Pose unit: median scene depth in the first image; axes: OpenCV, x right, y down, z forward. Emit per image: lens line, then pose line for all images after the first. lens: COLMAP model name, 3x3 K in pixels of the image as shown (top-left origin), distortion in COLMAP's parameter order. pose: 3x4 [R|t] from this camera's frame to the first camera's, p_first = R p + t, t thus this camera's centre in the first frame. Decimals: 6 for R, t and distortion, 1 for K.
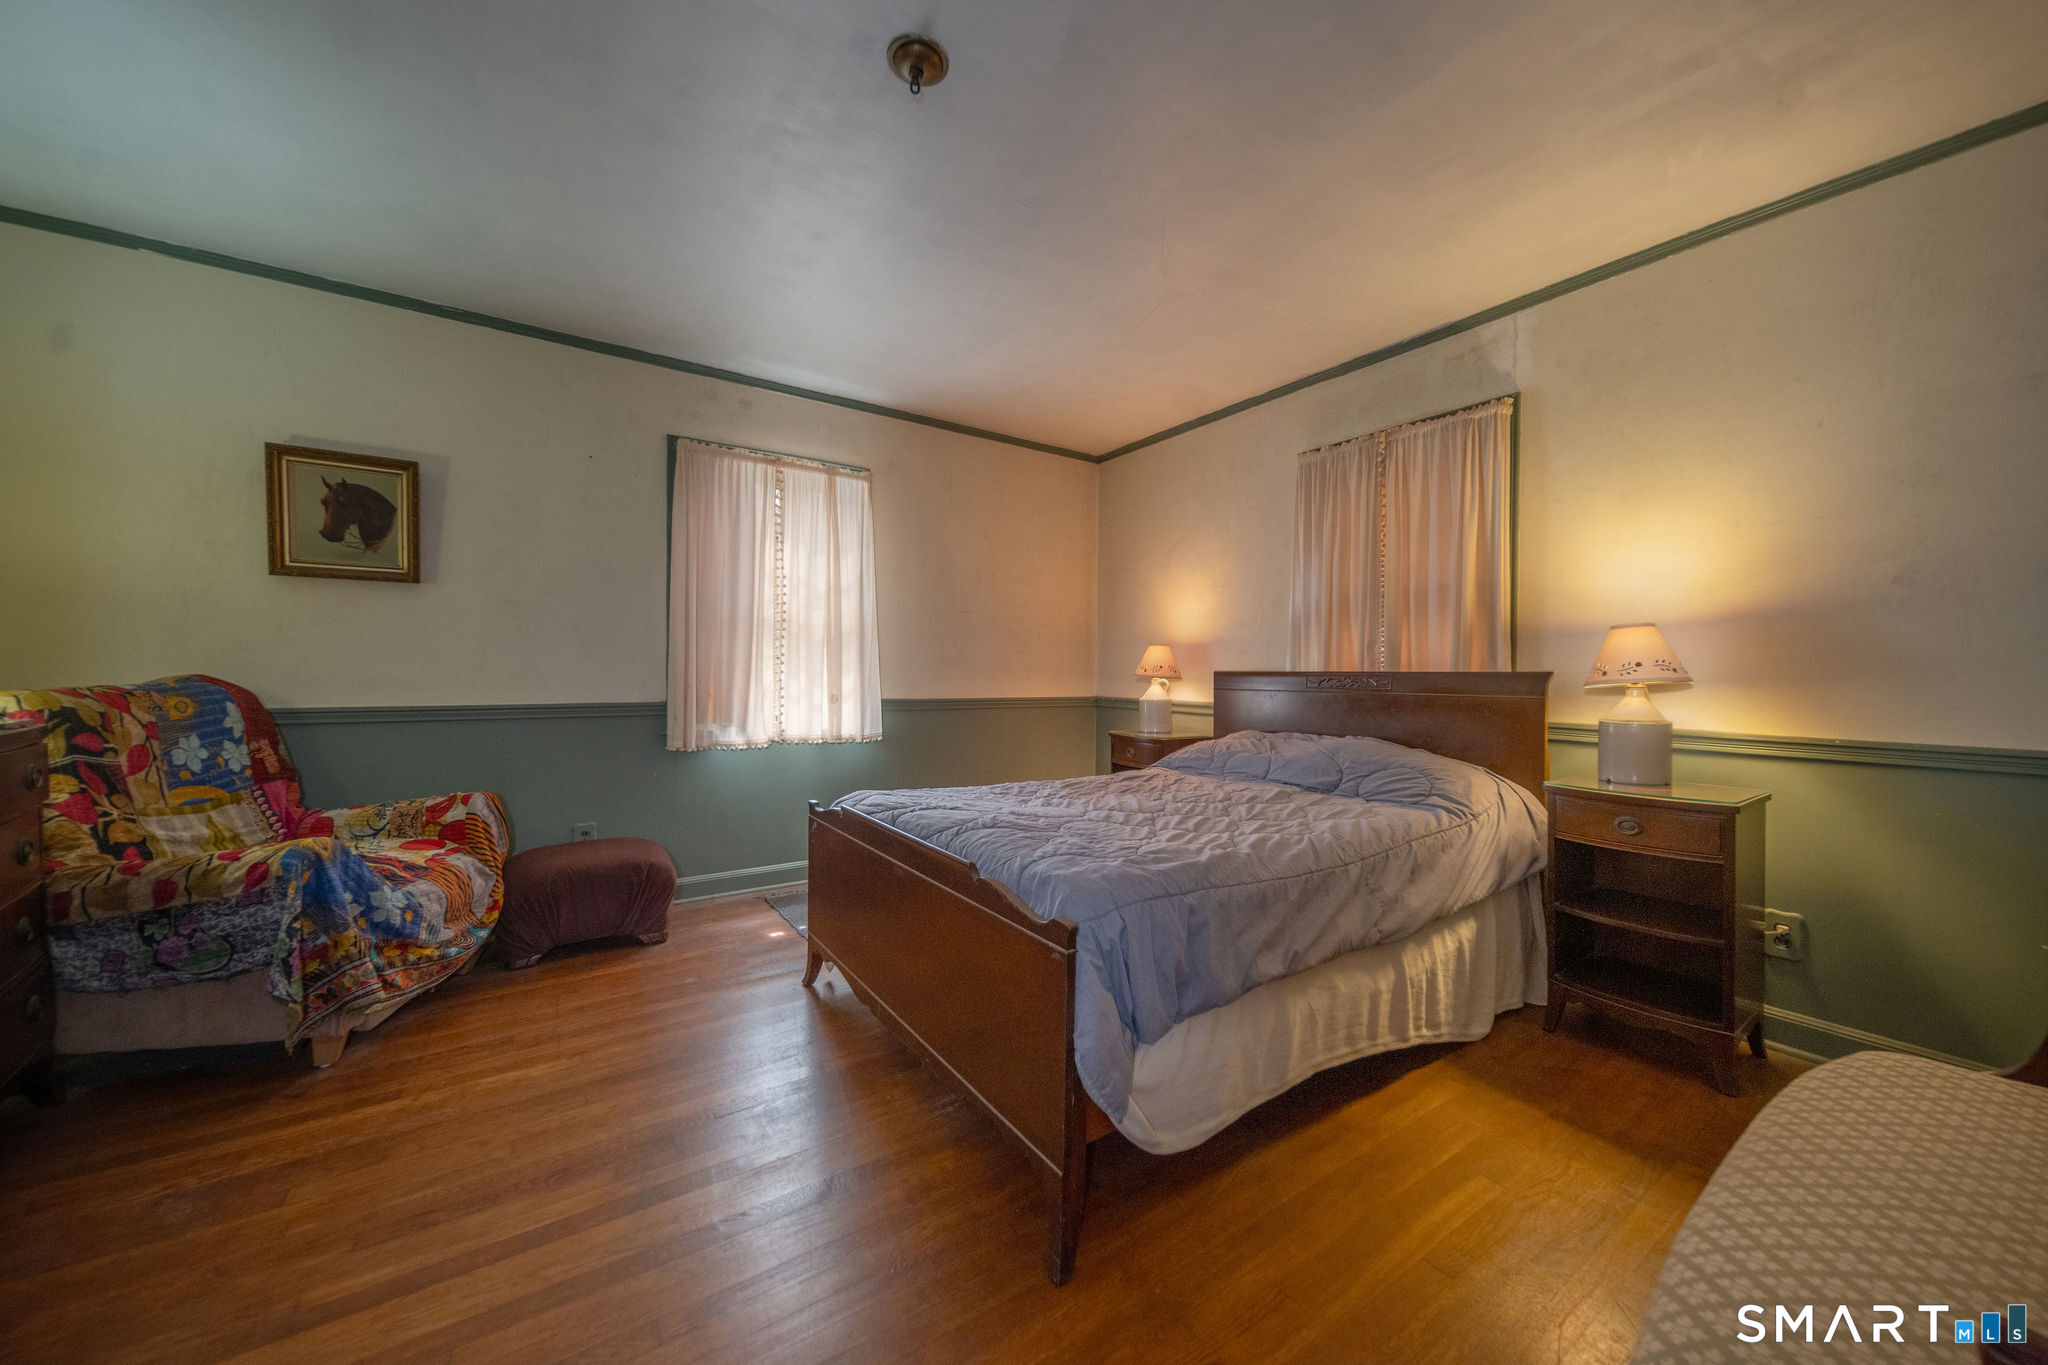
lens RADIAL K [[743.0, 0, 1040.9], [0, 743.0, 669.6], [0, 0, 1]] dist [-0.000328, -0.000343]
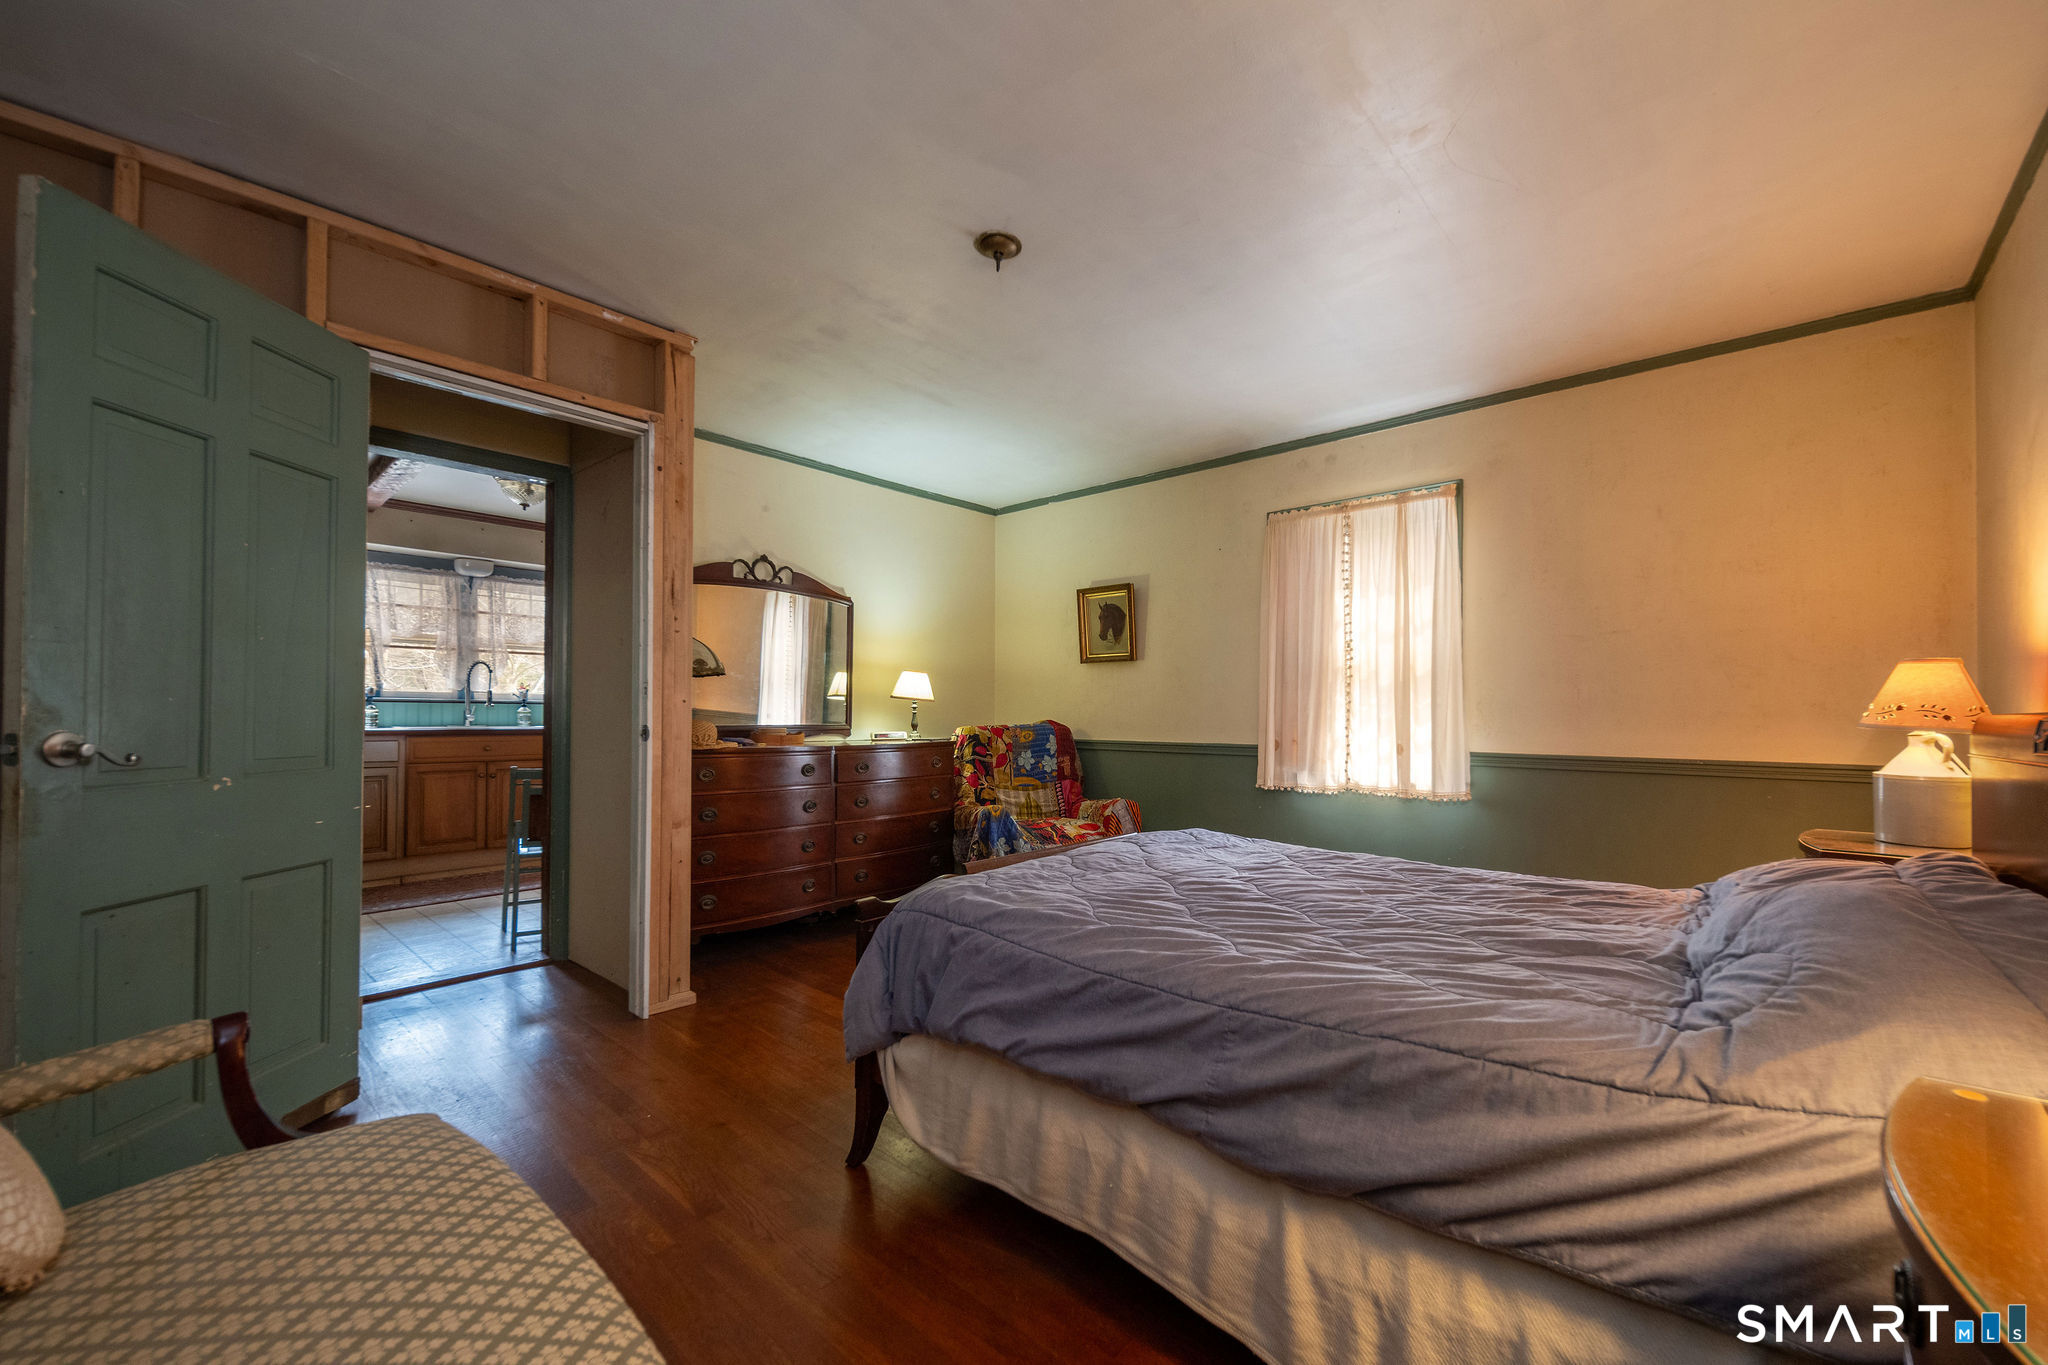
lens RADIAL K [[814.5, 0, 1090.2], [0, 814.5, 710.2], [0, 0, 1]] dist [0.001791, 0.000088]
pose [[0.246728, -0.011495, -0.969017, 0.827269], [-0.001079, 0.999926, -0.012136, 0.006260], [0.969084, 0.004040, 0.246697, 0.539921]]
